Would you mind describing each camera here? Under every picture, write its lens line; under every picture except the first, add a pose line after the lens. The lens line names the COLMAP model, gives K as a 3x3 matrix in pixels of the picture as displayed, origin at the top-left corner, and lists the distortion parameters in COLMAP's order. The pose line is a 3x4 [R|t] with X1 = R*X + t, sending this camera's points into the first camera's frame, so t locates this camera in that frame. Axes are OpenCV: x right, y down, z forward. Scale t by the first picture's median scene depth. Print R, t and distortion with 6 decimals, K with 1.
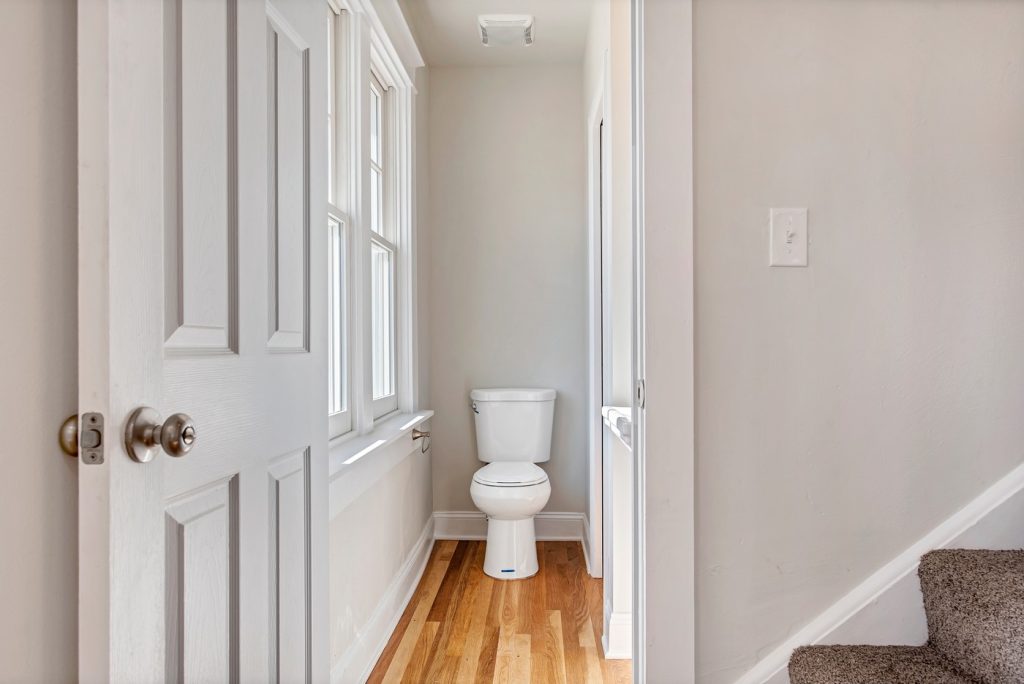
lens RADIAL K [[695.0, 0, 512.2], [0, 695.0, 344.1], [0, 0, 1]] dist [0.000435, -0.001630]
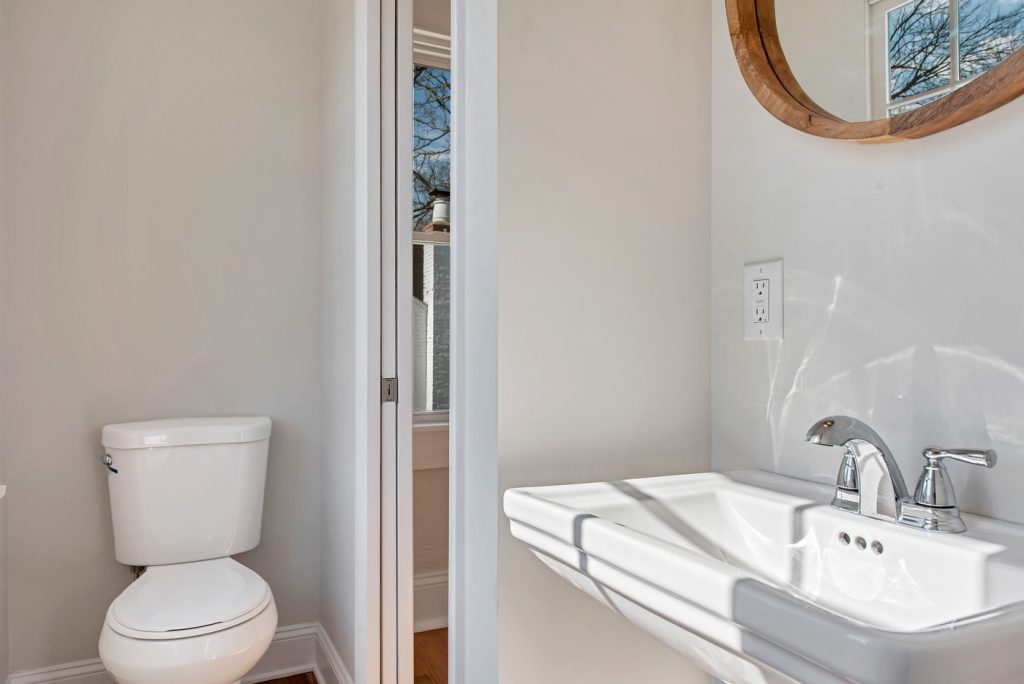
lens RADIAL K [[695.0, 0, 513.8], [0, 695.0, 346.4], [0, 0, 1]] dist [0.000435, -0.001630]
pose [[0.885786, 0.001154, 0.464092, -0.027167], [0.001005, 0.999990, -0.004405, 0.007444], [-0.464093, 0.004368, 0.885776, 0.400936]]
